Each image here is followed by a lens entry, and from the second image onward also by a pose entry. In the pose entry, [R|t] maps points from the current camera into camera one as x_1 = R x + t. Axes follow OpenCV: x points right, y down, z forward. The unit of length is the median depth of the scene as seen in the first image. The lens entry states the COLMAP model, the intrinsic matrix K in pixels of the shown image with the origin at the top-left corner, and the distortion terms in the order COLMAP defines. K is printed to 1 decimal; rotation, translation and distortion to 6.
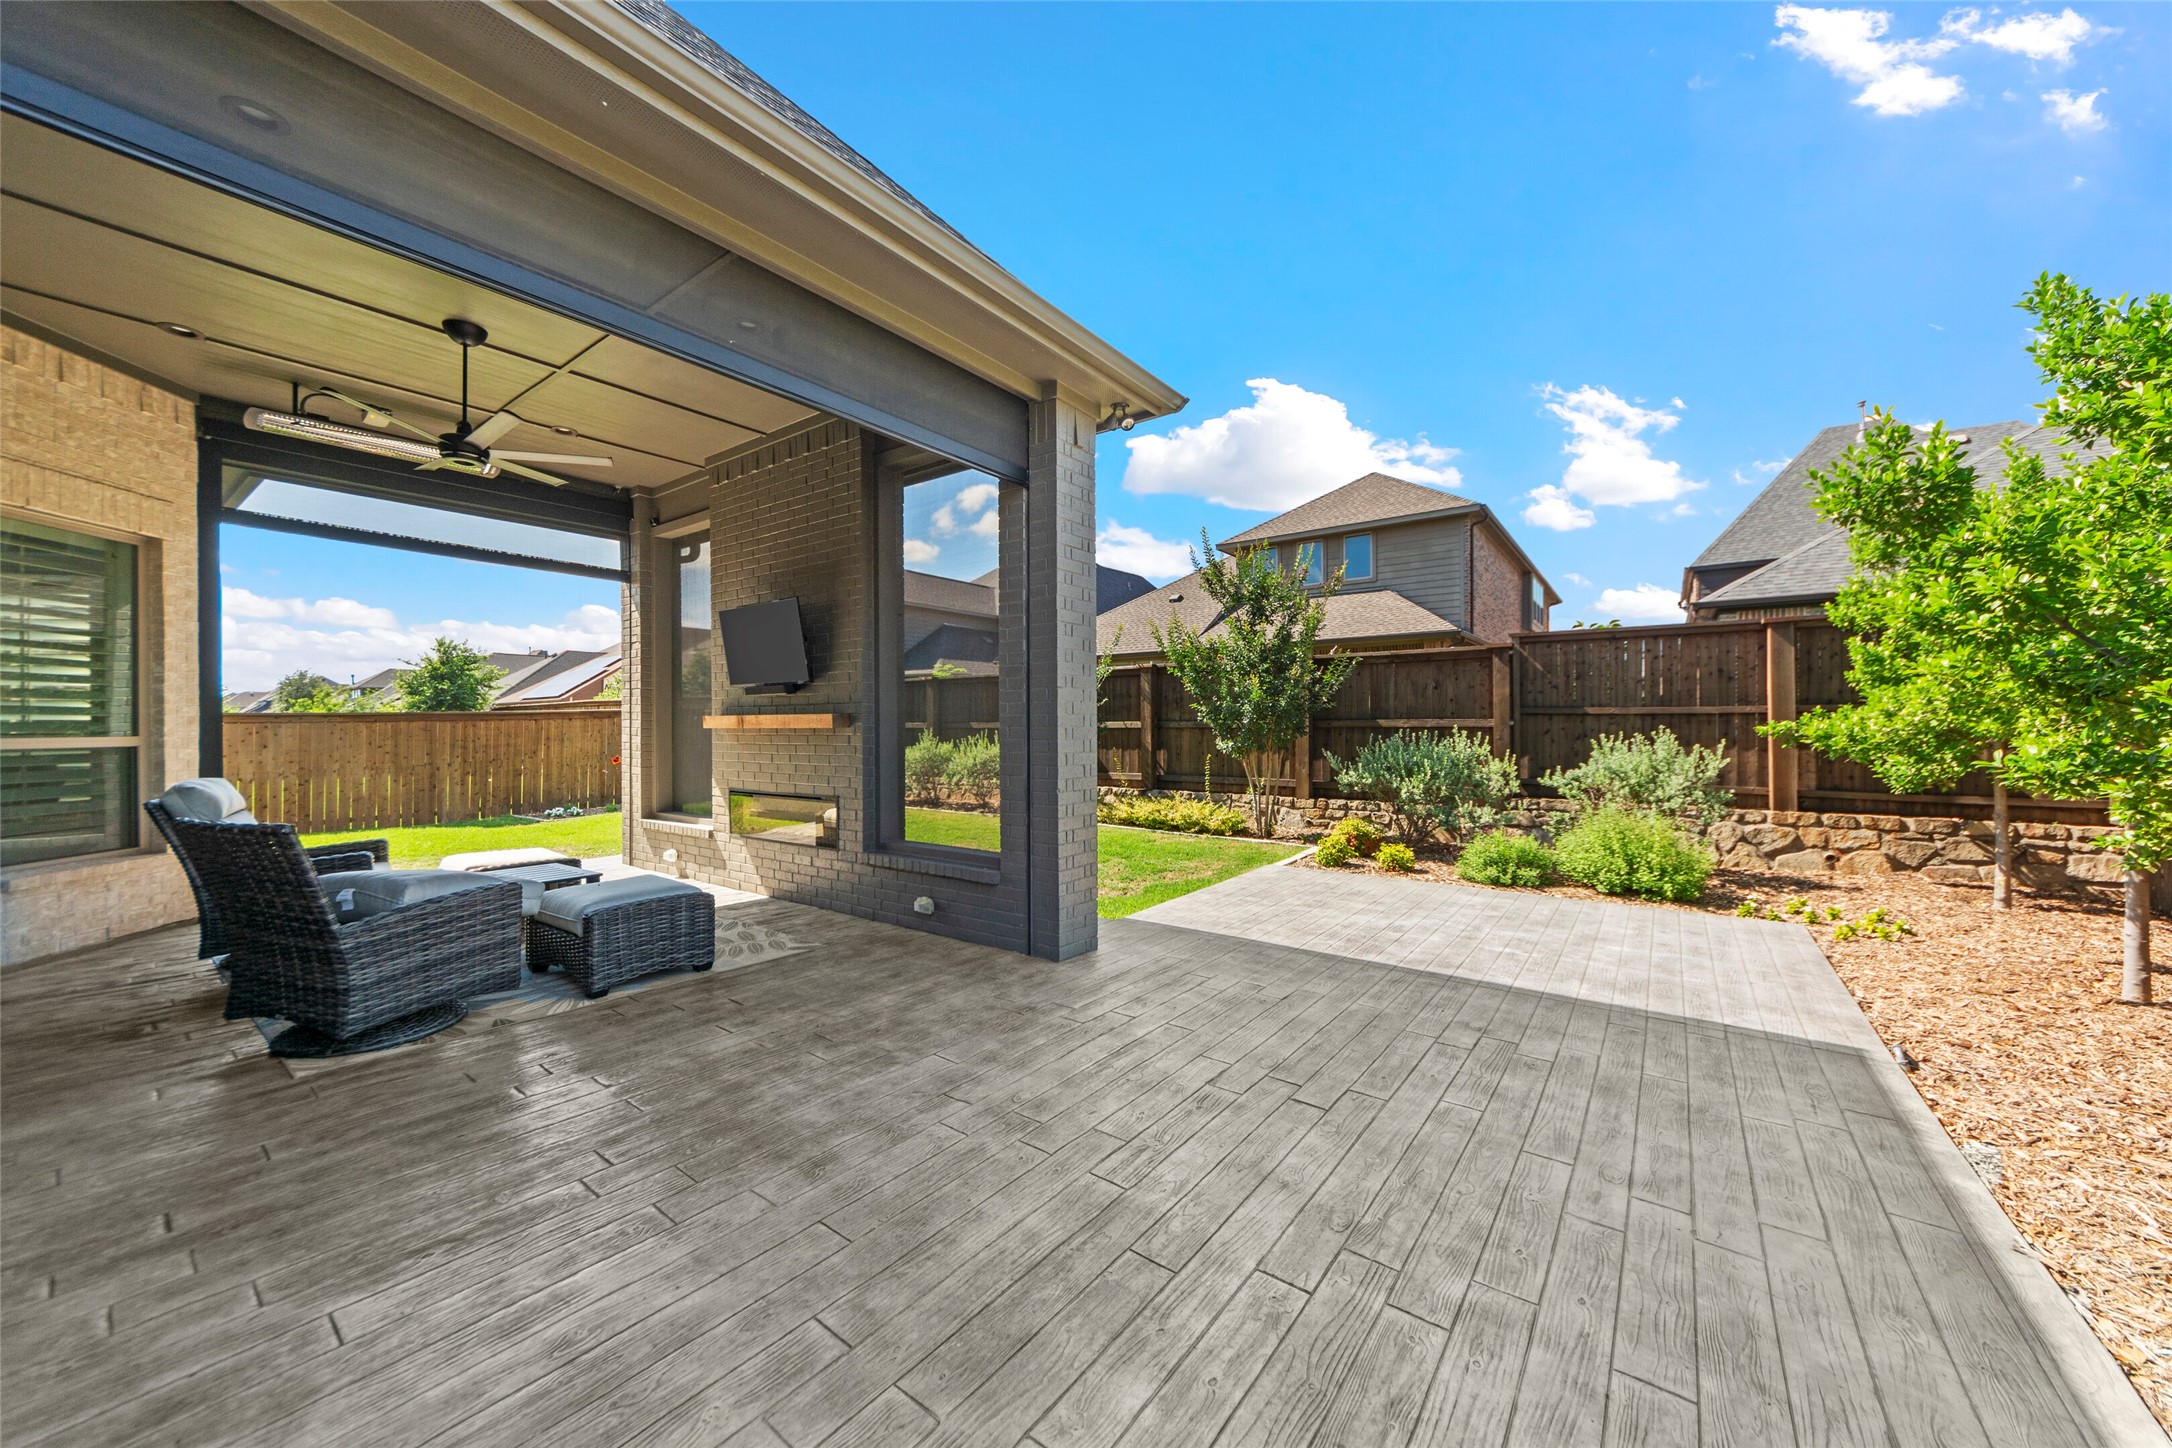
lens RADIAL K [[785.1, 0, 1092.8], [0, 785.1, 724.2], [0, 0, 1]] dist [-0.000147, -0.000400]
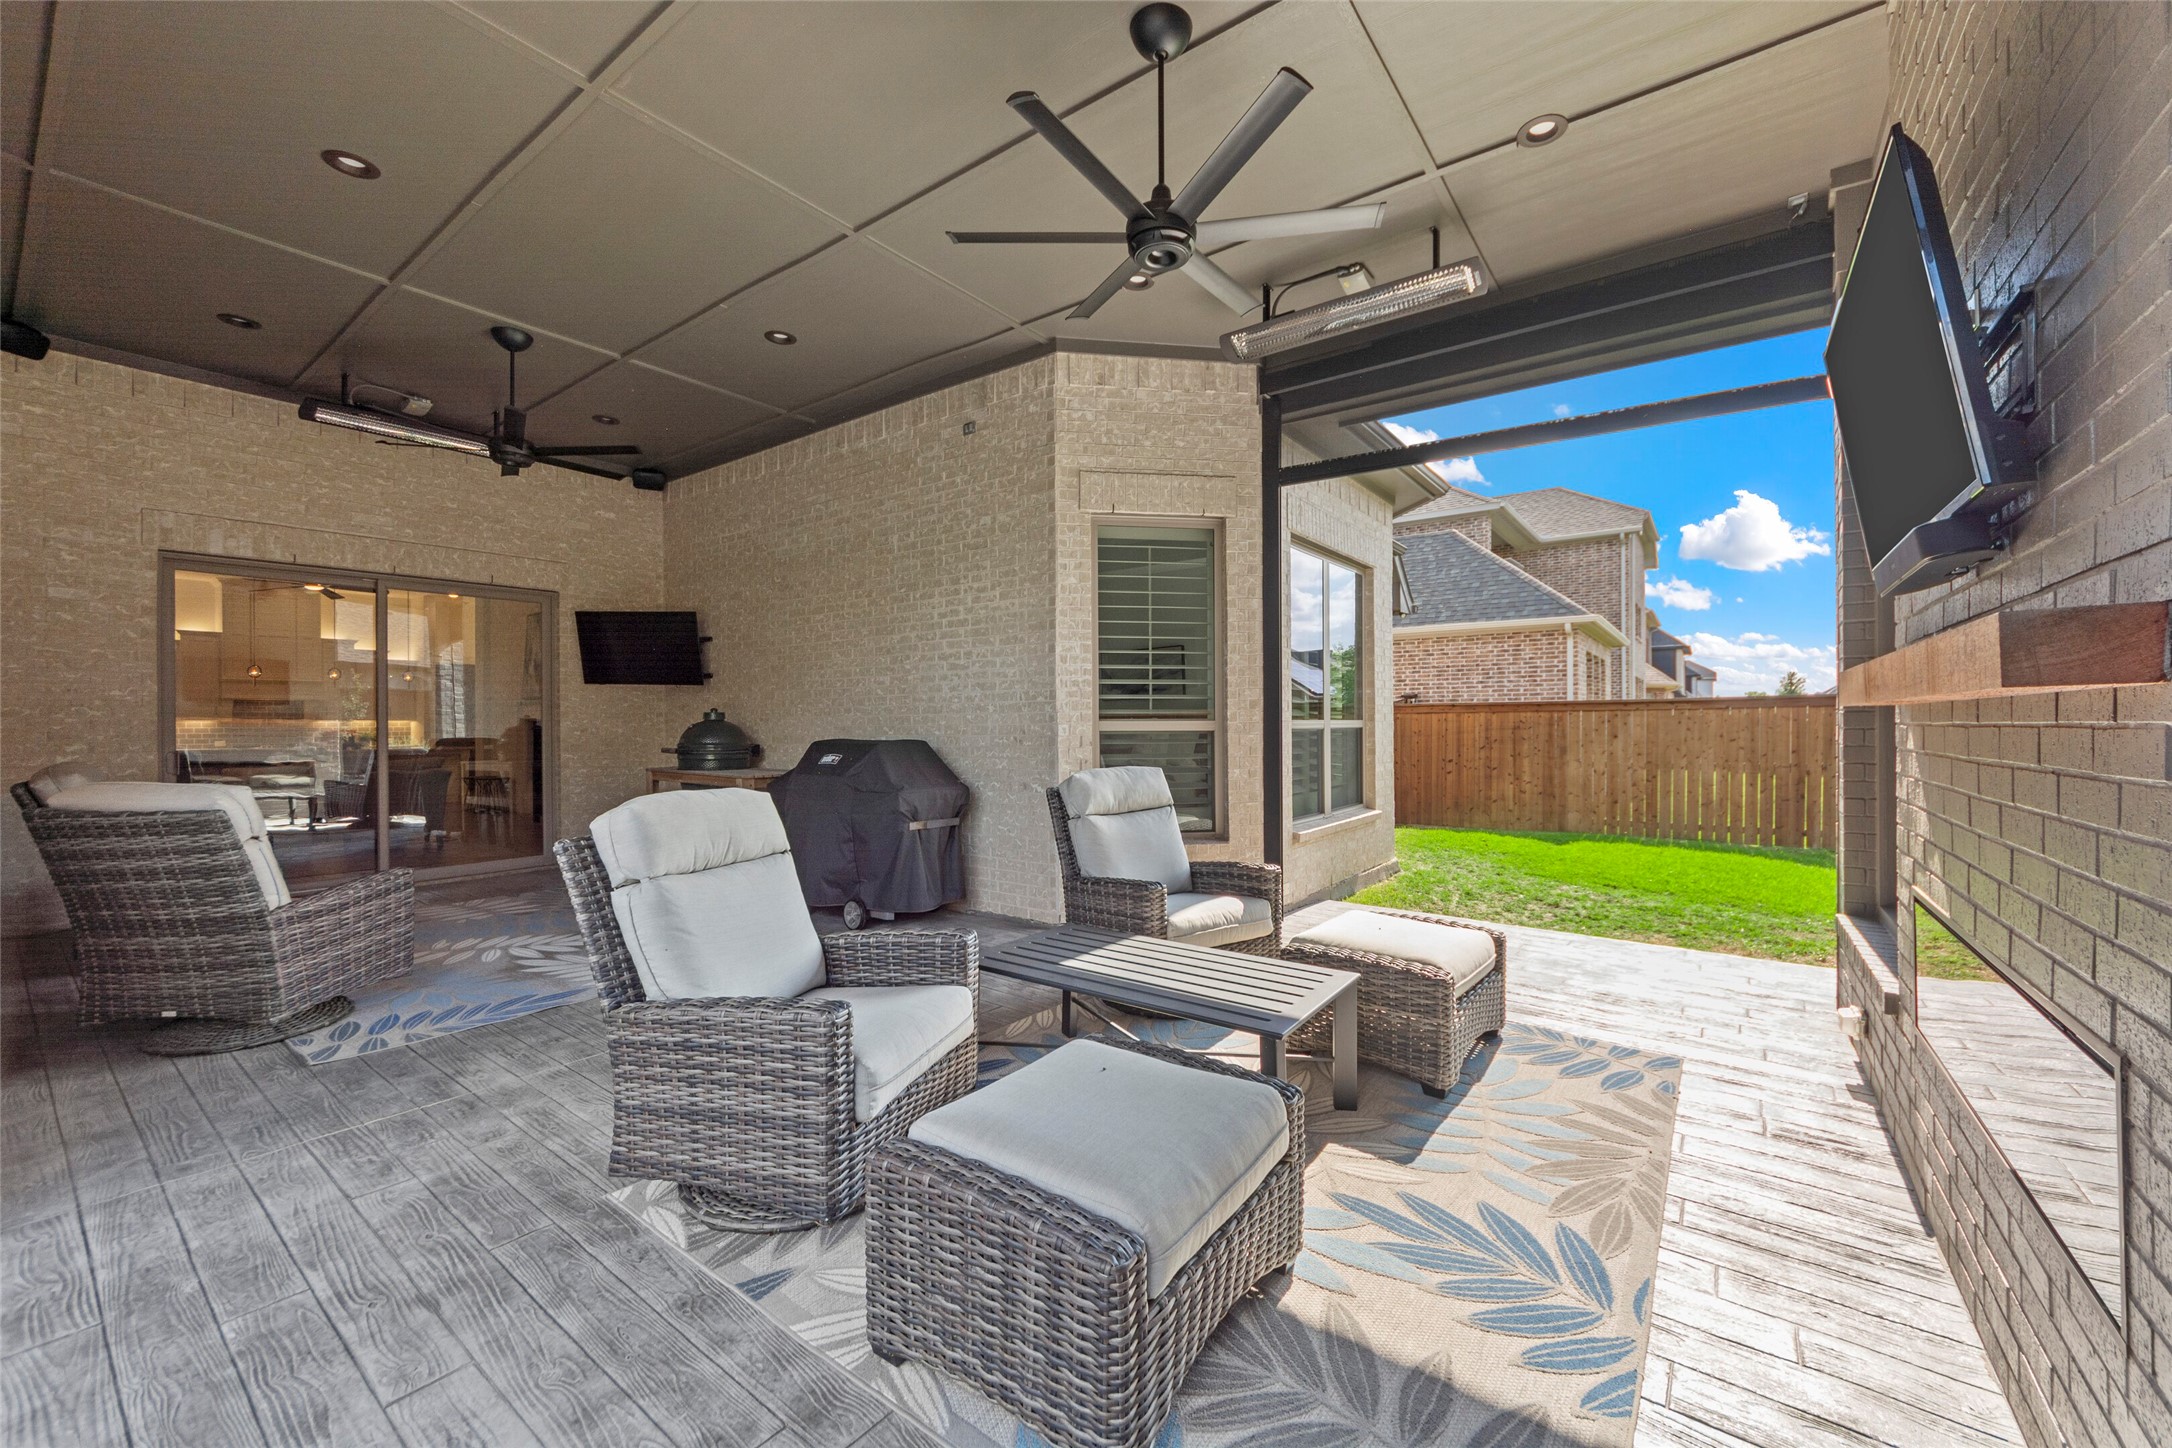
lens RADIAL K [[841.8, 0, 1125.1], [0, 841.8, 725.2], [0, 0, 1]] dist [0.001330, -0.000026]
pose [[0.013953, 0.010882, -0.999843, -0.158016], [0.000782, 0.999940, 0.010894, 0.009880], [0.999902, -0.000934, 0.013944, 0.926872]]
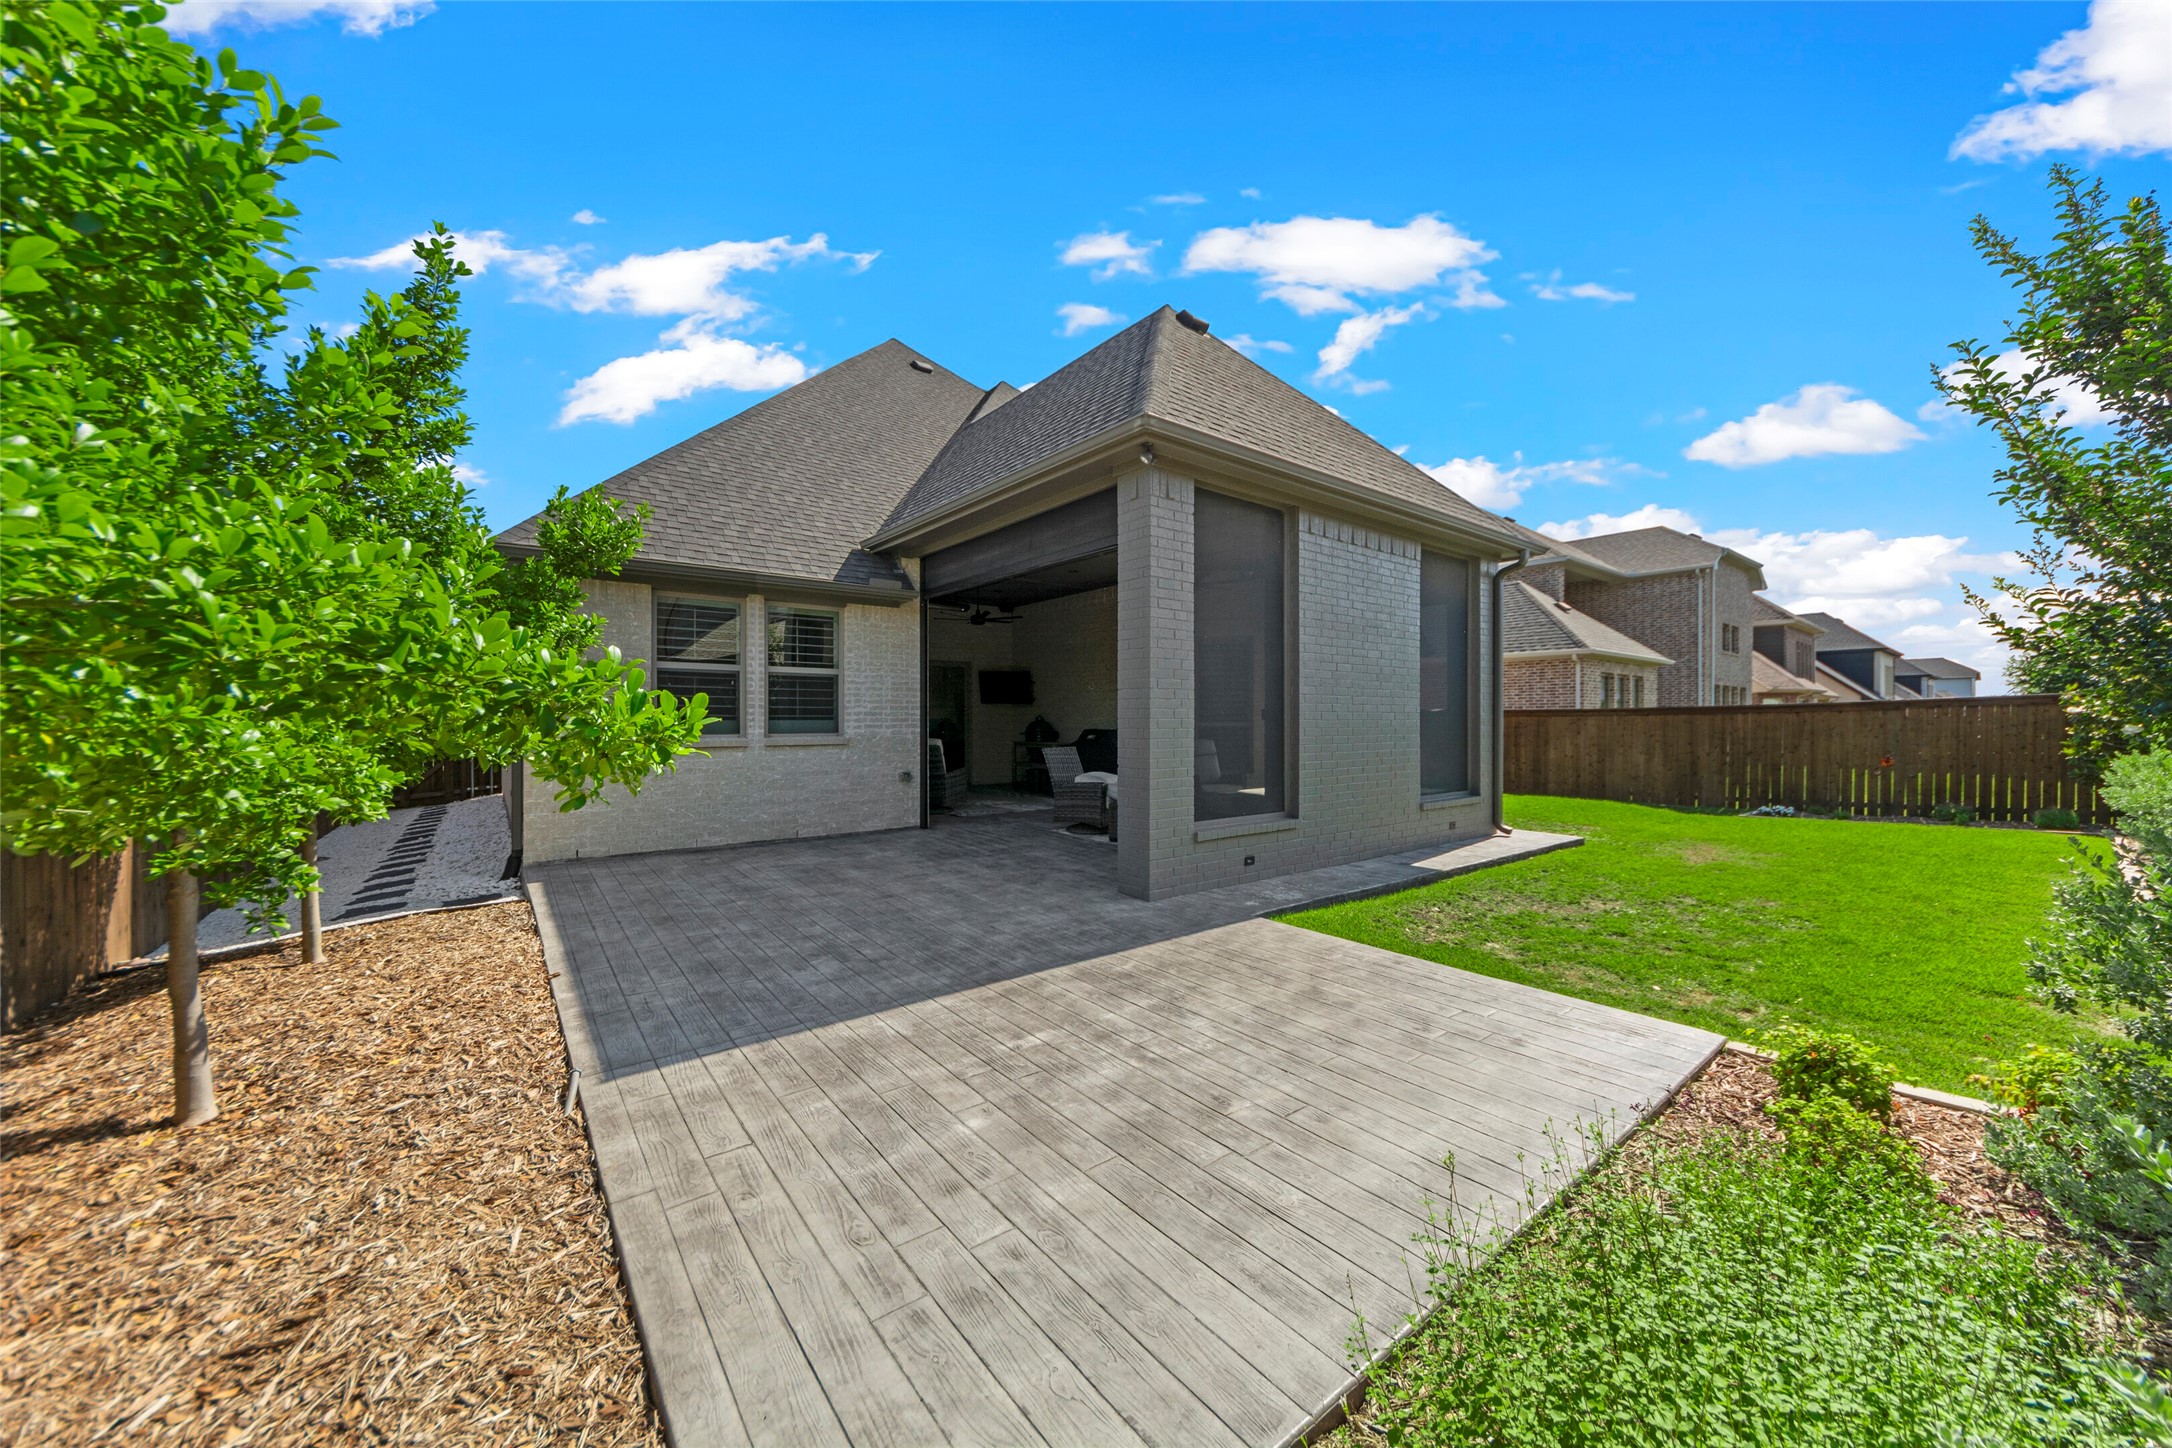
lens RADIAL K [[785.1, 0, 1083.9], [0, 785.1, 723.8], [0, 0, 1]] dist [-0.000147, -0.000400]
pose [[-0.287757, 0.006522, -0.957681, 1.197139], [-0.002053, 0.999970, 0.007427, 0.006463], [0.957701, 0.004103, -0.287735, 1.266214]]
